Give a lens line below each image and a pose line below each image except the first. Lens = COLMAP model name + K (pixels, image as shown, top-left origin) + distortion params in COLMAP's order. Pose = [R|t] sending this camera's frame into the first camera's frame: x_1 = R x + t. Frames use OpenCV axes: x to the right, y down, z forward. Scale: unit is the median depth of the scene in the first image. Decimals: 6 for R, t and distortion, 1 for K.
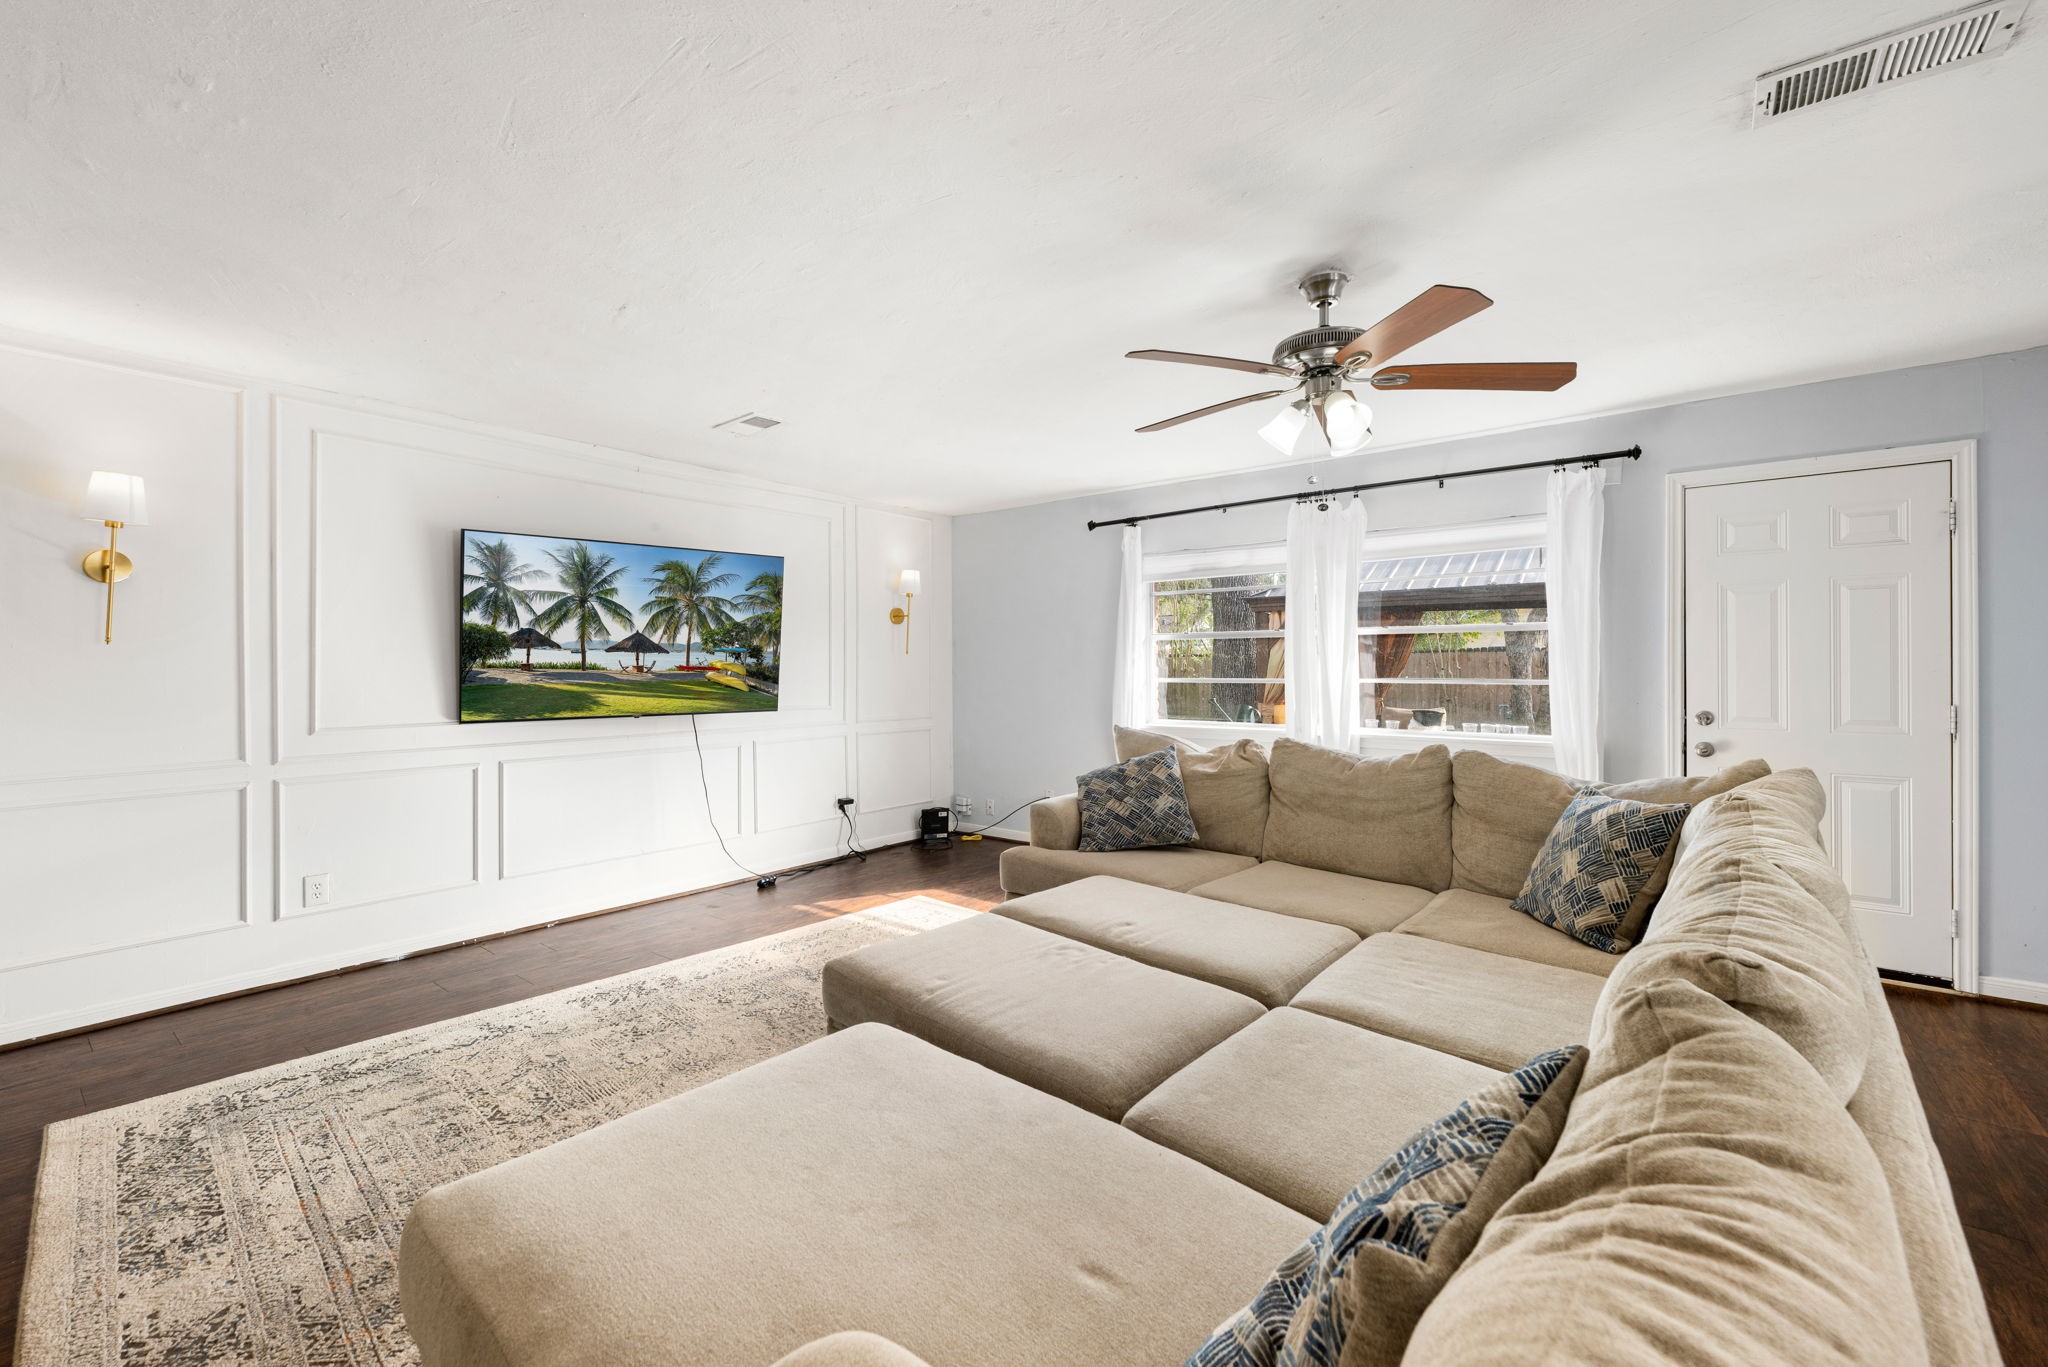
lens RADIAL K [[834.8, 0, 1008.1], [0, 834.8, 659.9], [0, 0, 1]] dist [0.001225, -0.000895]
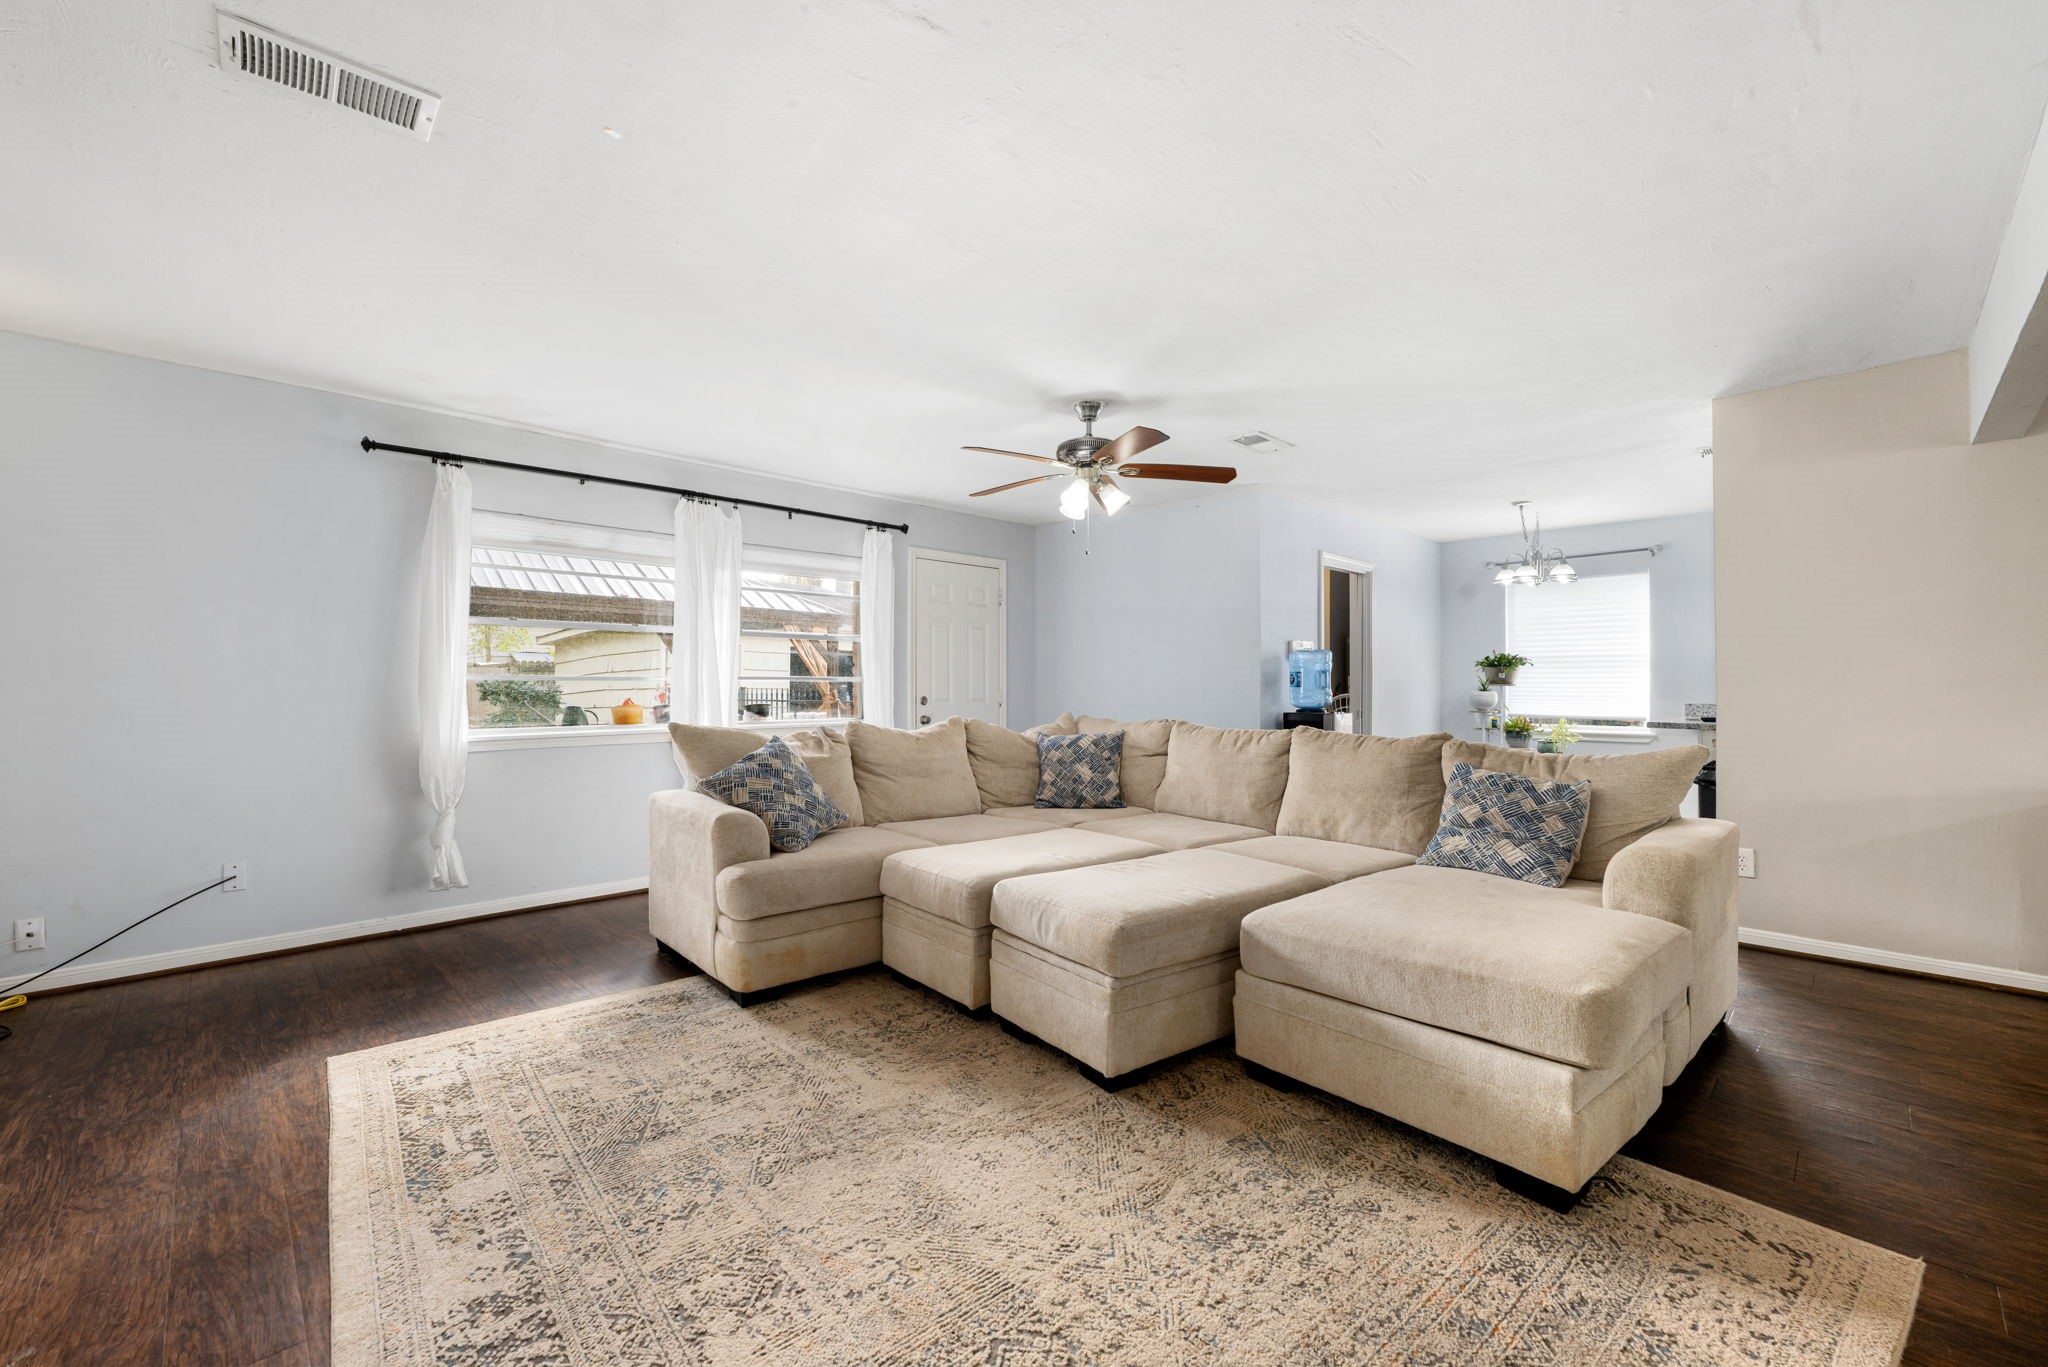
lens RADIAL K [[834.8, 0, 1014.7], [0, 834.8, 691.1], [0, 0, 1]] dist [0.001225, -0.000895]
pose [[0.122047, -0.002795, 0.992520, -0.697256], [-0.007231, 0.999967, 0.003705, 0.040287], [-0.992498, -0.007629, 0.122023, 0.566737]]
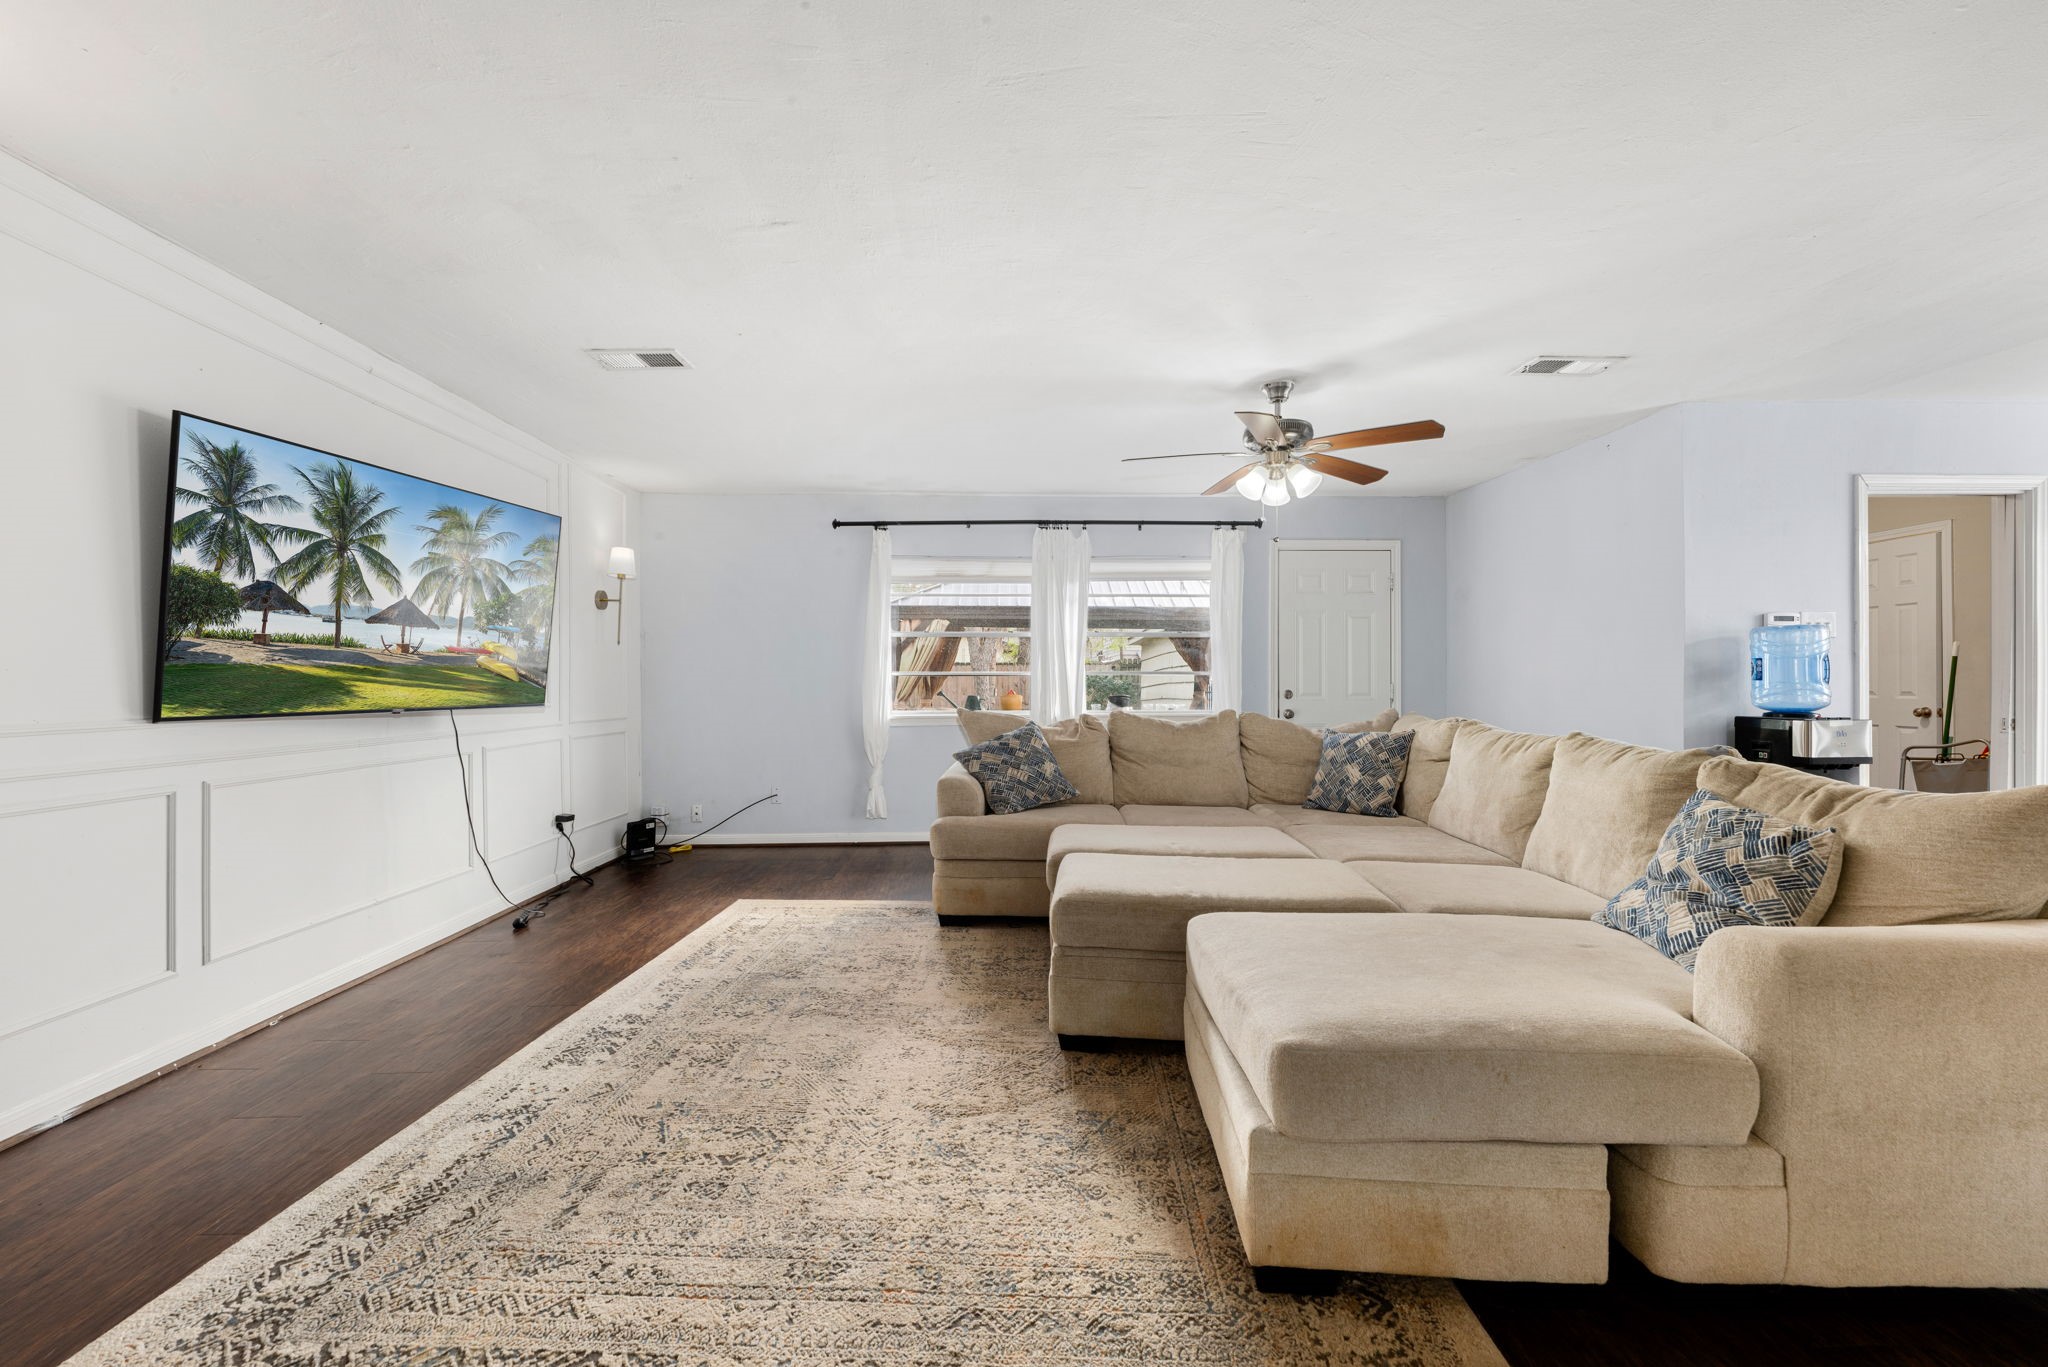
lens RADIAL K [[834.8, 0, 1008.0], [0, 834.8, 677.4], [0, 0, 1]] dist [0.001225, -0.000895]
pose [[0.765392, 0.004030, 0.643551, -0.557079], [-0.005290, 0.999986, 0.000031, 0.036860], [-0.643542, -0.003428, 0.765403, 0.107358]]
